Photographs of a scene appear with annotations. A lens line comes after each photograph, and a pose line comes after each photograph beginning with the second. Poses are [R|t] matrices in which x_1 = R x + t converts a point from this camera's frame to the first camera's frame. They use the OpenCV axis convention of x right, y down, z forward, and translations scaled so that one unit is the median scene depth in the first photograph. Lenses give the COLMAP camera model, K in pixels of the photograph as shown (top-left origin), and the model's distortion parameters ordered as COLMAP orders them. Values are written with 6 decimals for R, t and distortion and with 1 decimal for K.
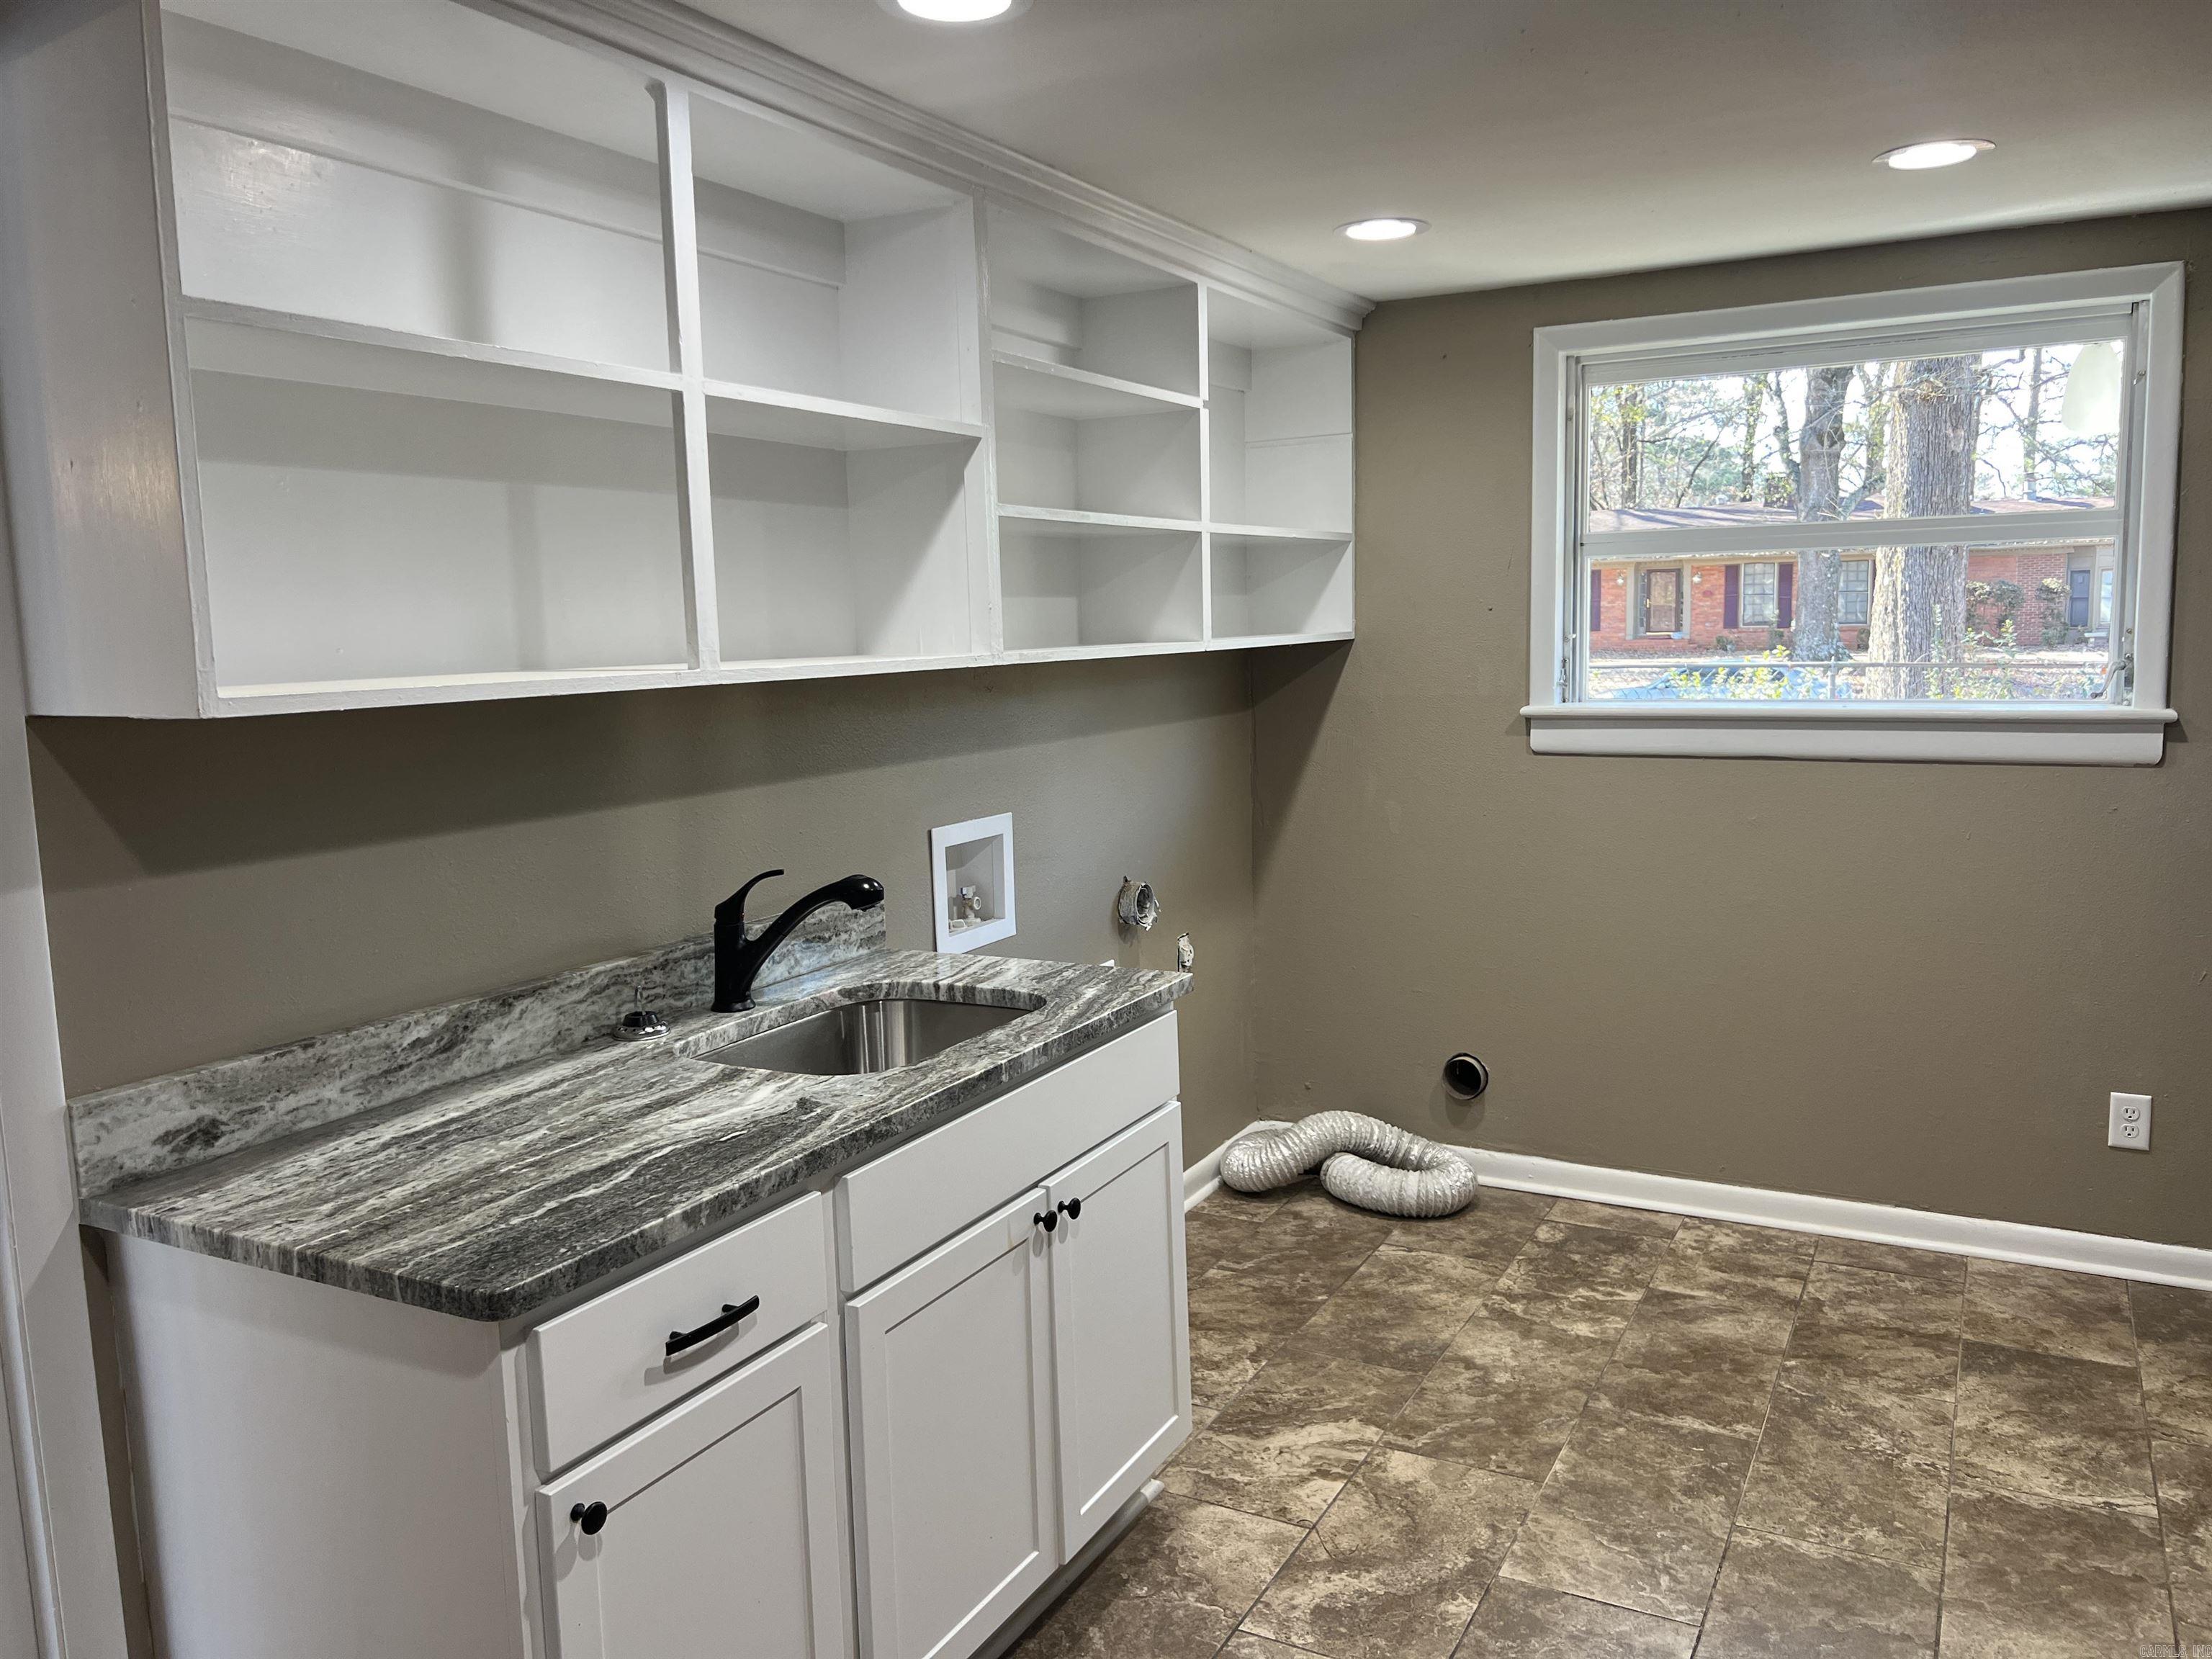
lens RADIAL K [[1663.2, 0, 1111.2], [0, 1663.2, 832.6], [0, 0, 1]] dist [0.049081, -0.048726]
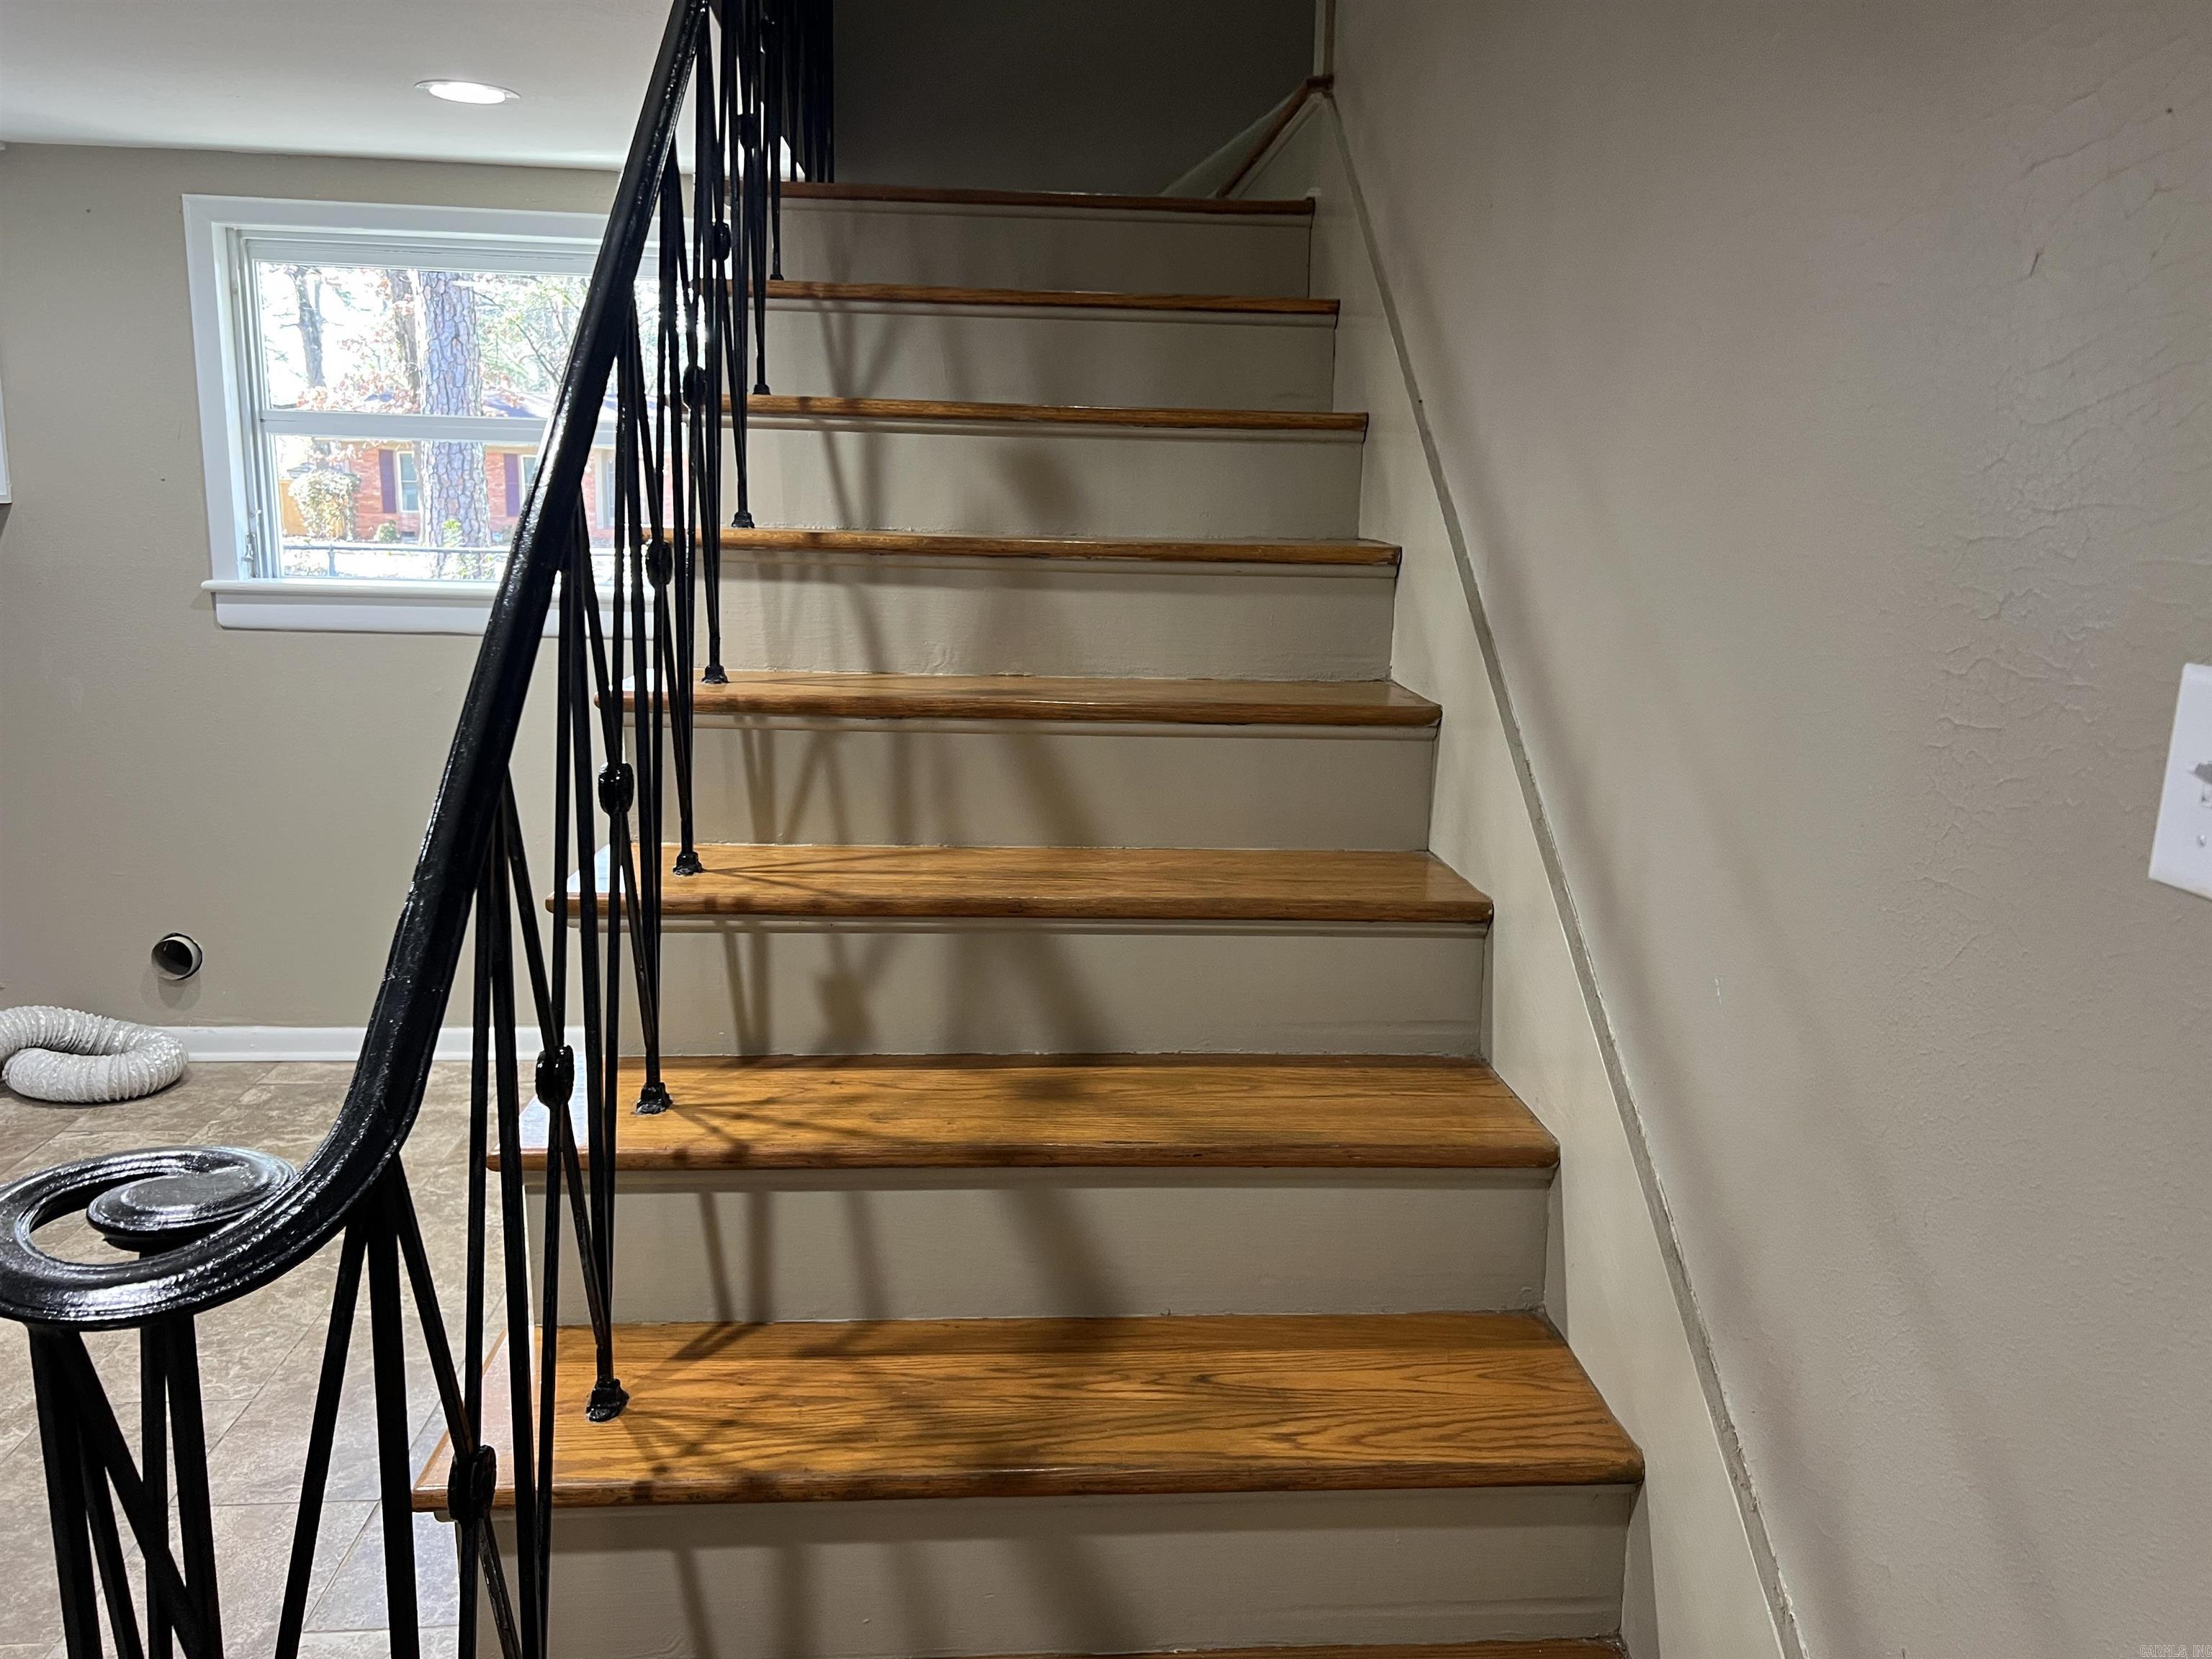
lens RADIAL K [[1663.2, 0, 1104.2], [0, 1663.2, 826.6], [0, 0, 1]] dist [0.049081, -0.048726]
pose [[0.836538, -0.059828, 0.544633, 0.141610], [0.026980, 0.997313, 0.068115, 0.017240], [-0.547245, -0.042286, 0.835904, -0.140606]]
